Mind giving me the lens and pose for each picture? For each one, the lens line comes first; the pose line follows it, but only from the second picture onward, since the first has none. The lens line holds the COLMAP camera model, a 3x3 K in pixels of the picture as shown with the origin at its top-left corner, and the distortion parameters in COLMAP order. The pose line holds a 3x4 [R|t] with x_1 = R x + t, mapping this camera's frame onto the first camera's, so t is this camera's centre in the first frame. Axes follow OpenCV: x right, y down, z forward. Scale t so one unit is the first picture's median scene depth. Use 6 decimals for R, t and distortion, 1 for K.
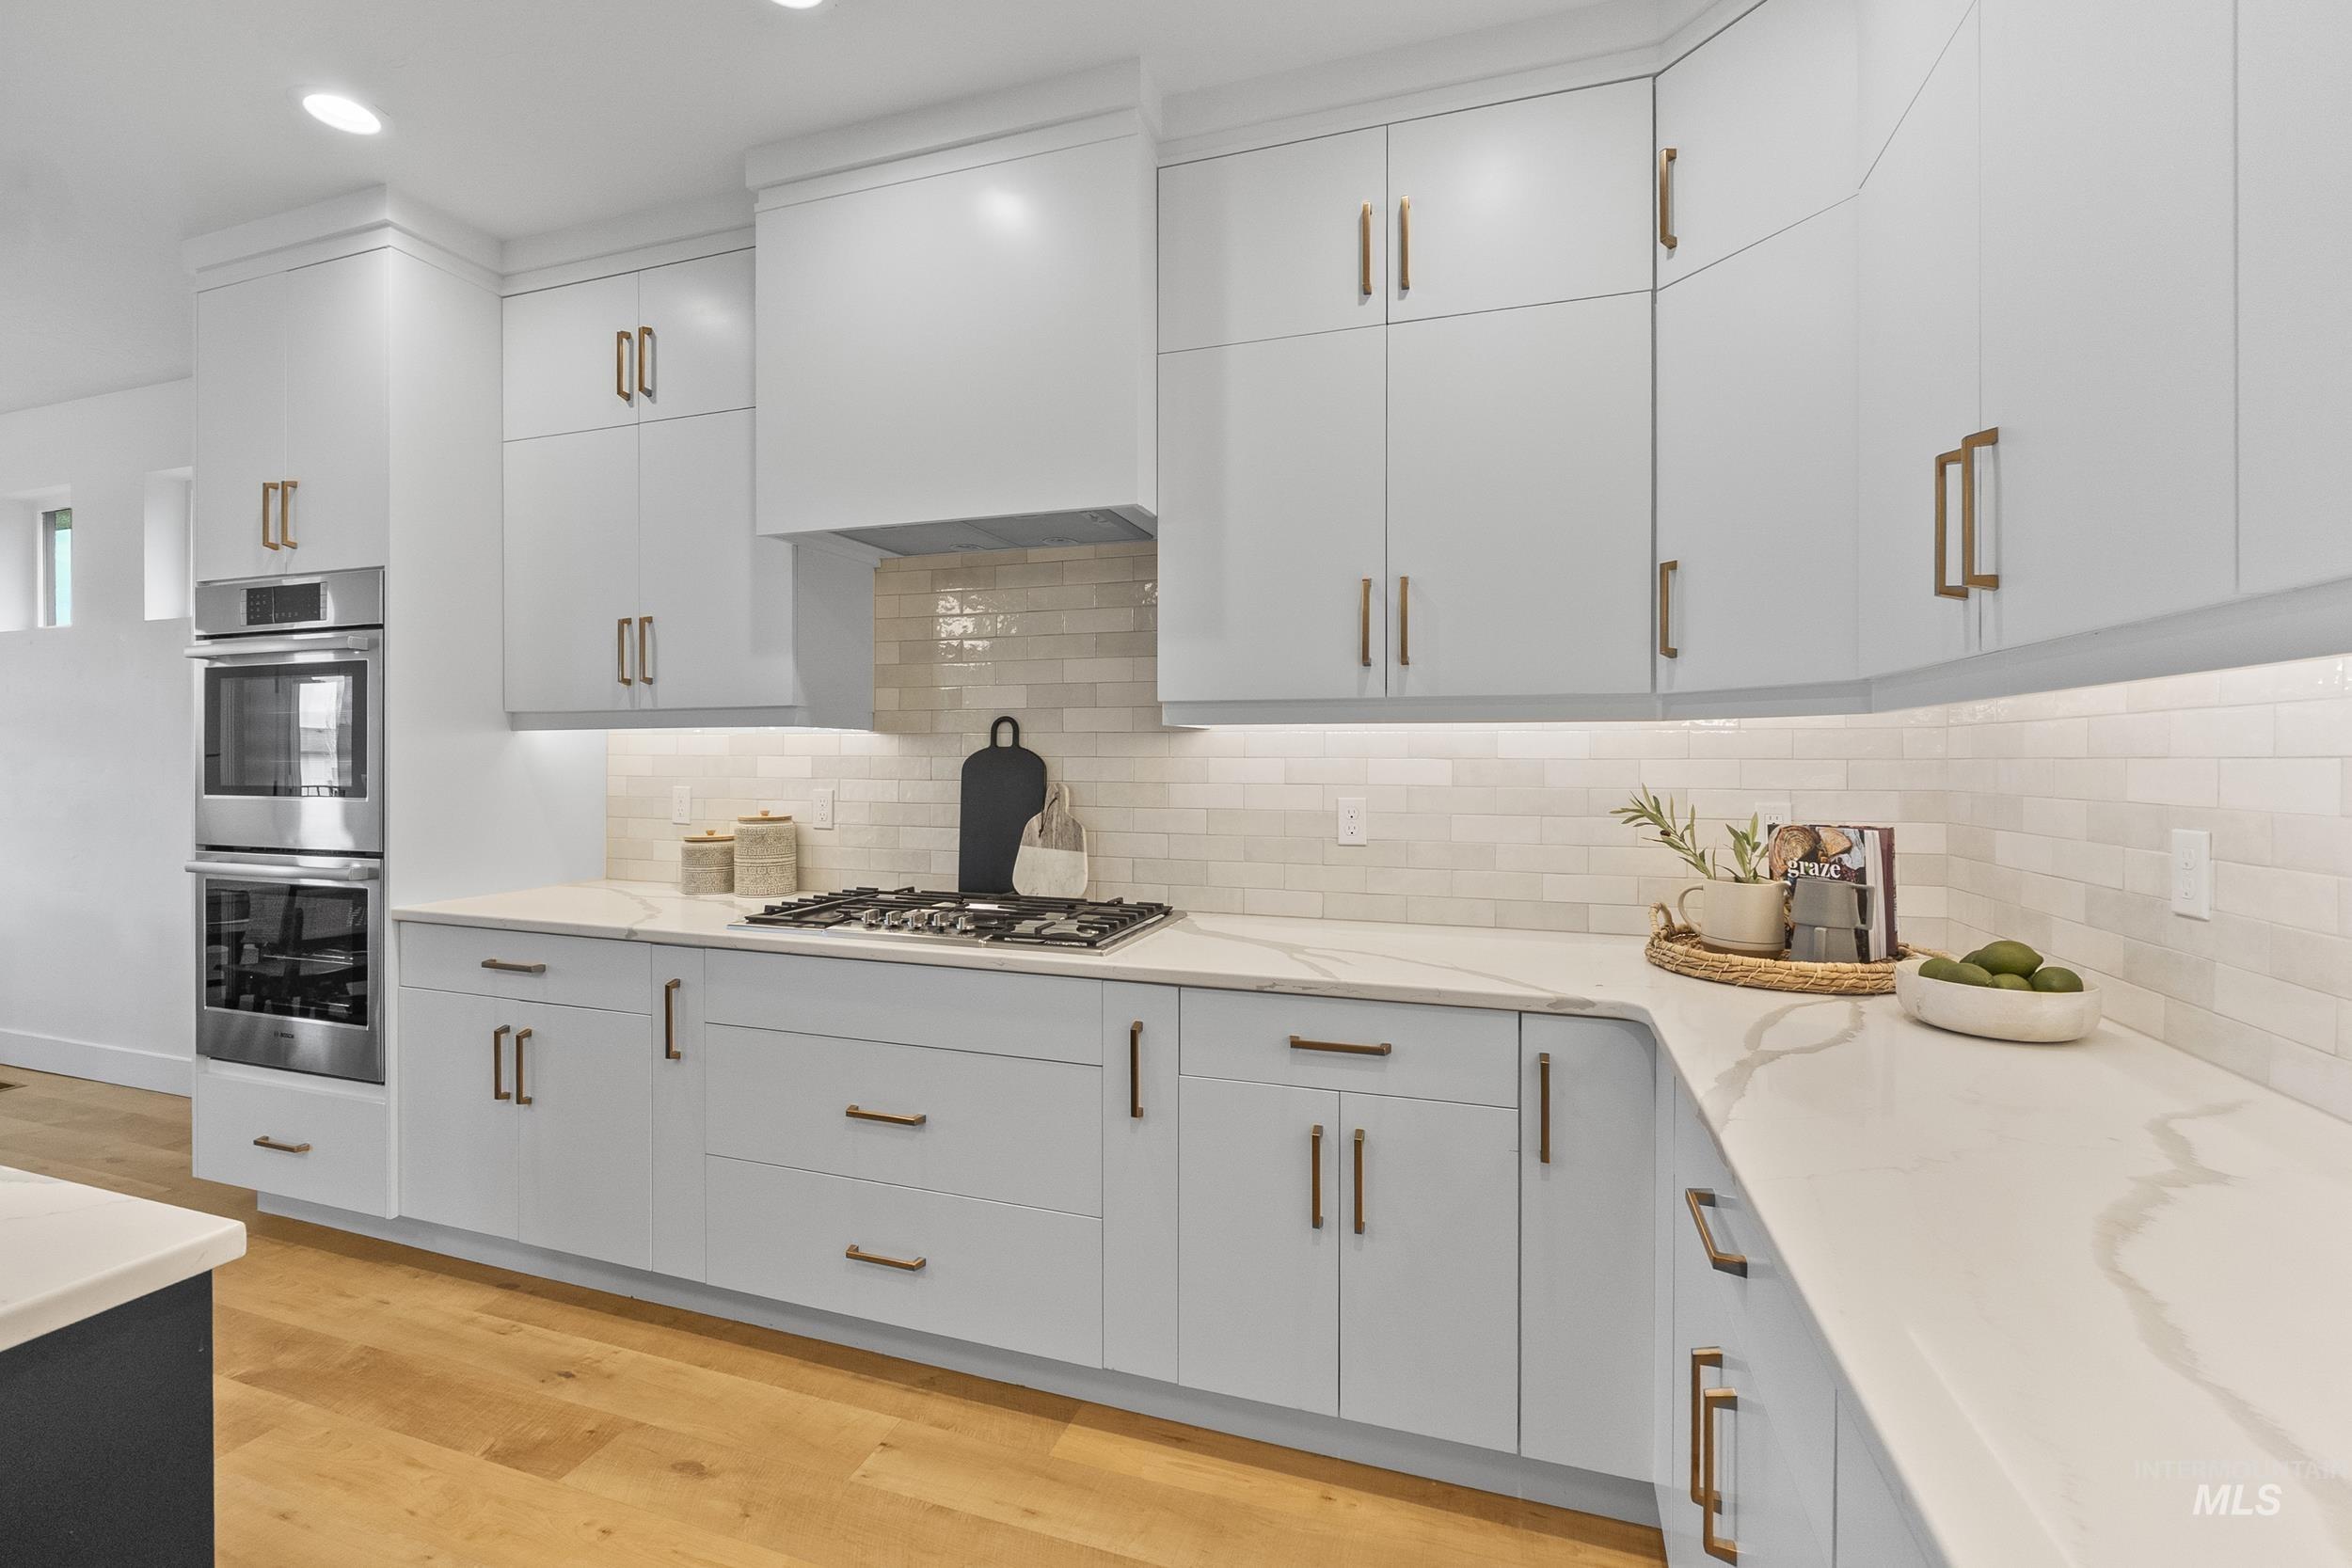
lens RADIAL K [[1006.3, 0, 1181.3], [0, 1006.3, 770.4], [0, 0, 1]] dist [-0.005745, 0.000124]
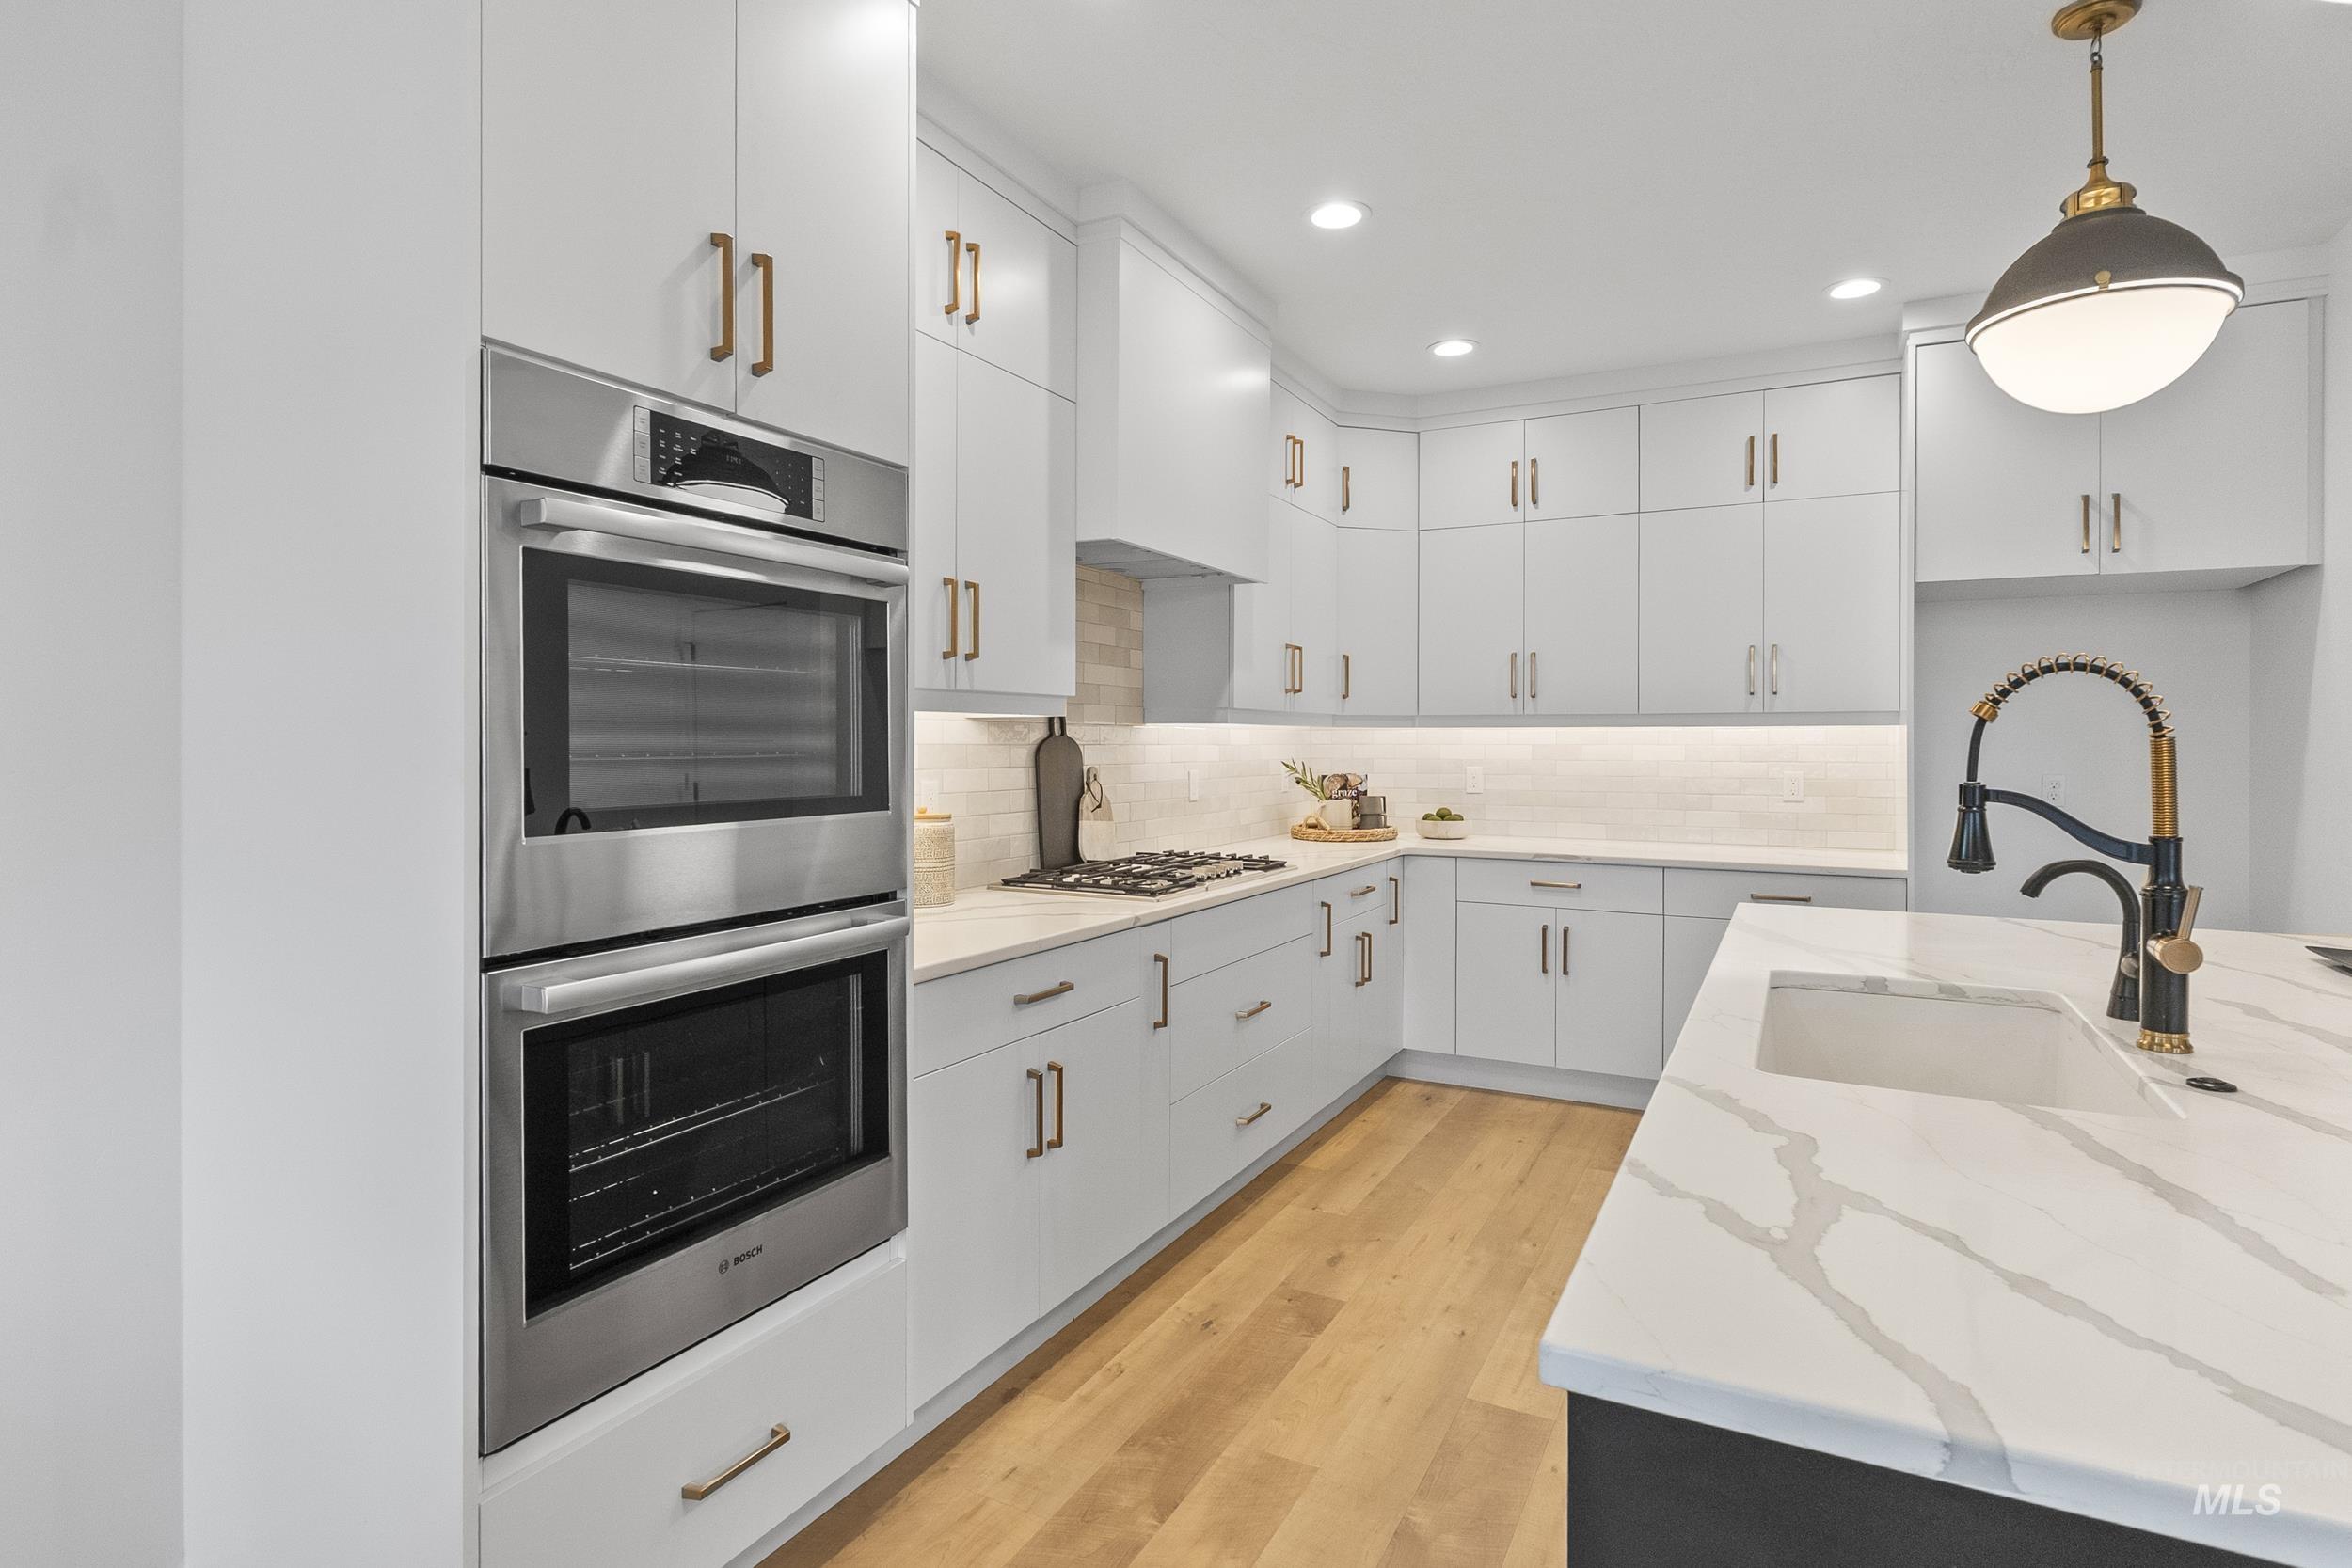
lens RADIAL K [[1190.9, 0, 1188.4], [0, 1190.9, 761.9], [0, 0, 1]] dist [-0.004375, 0.000245]
pose [[0.156442, -0.017373, 0.987534, -1.781396], [0.010383, 0.999819, 0.015944, -0.017098], [-0.987633, 0.007759, 0.156594, 0.782030]]
